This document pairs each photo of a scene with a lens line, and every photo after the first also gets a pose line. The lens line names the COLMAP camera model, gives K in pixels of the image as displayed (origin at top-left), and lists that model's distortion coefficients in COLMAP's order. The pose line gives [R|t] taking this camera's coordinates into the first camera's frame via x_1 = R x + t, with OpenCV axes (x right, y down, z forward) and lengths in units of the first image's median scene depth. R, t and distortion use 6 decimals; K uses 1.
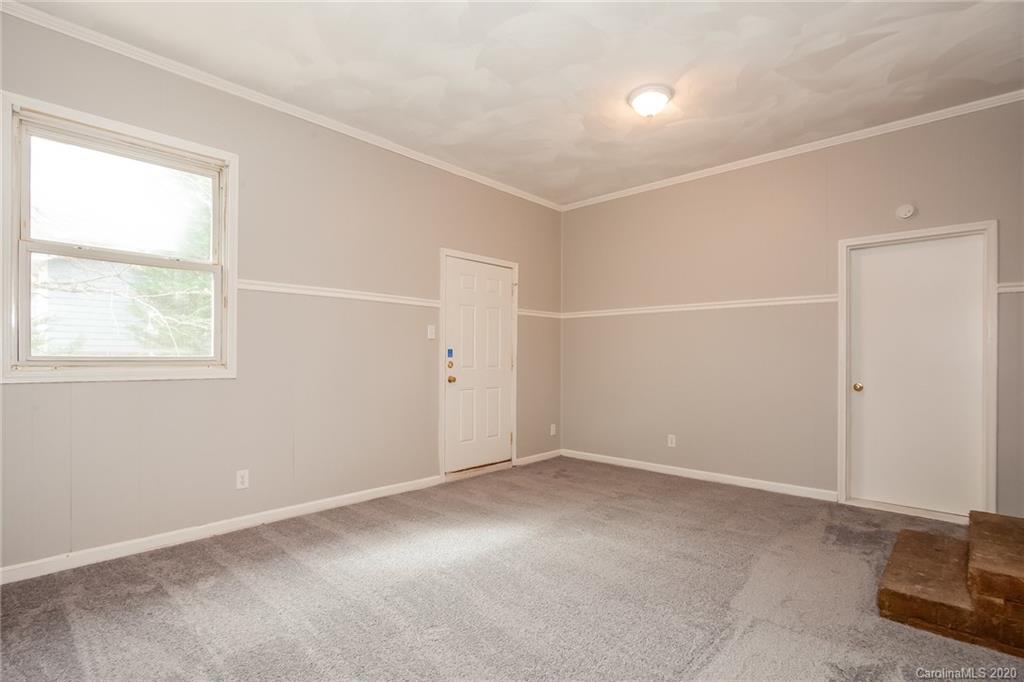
lens RADIAL K [[500.0, 0, 517.0], [0, 500.0, 361.4], [0, 0, 1]] dist [-0.004202, -0.000208]
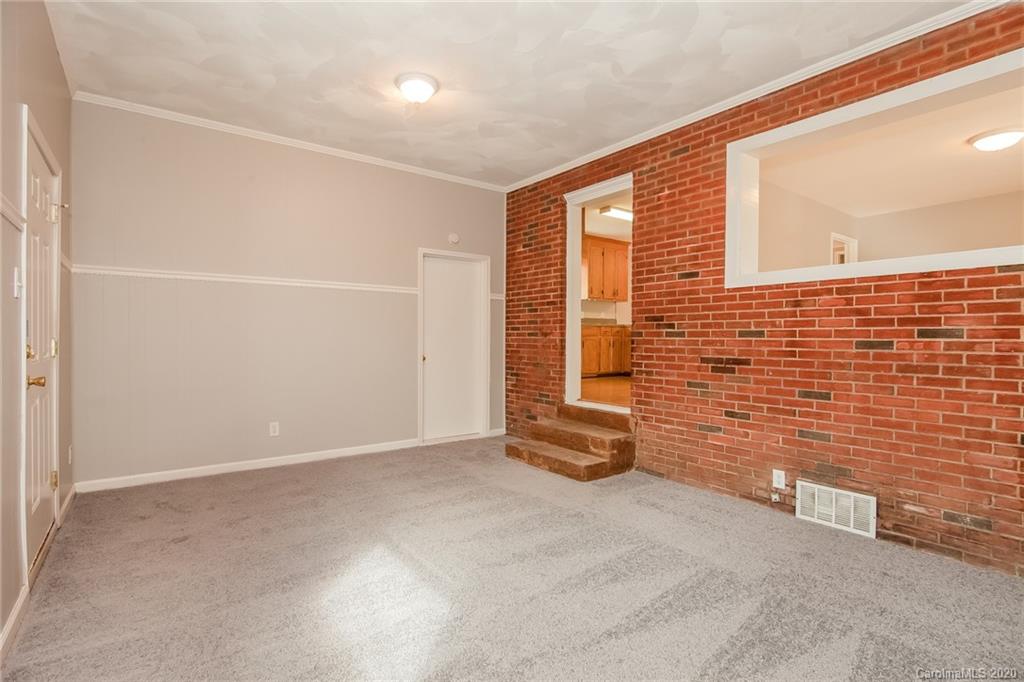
lens RADIAL K [[497.4, 0, 503.3], [0, 497.4, 347.1], [0, 0, 1]] dist [-0.001358, -0.000208]
pose [[0.195269, -0.026898, 0.980381, -0.712408], [0.002206, 0.999633, 0.026987, -0.017821], [-0.980747, -0.003107, 0.195256, 0.619875]]
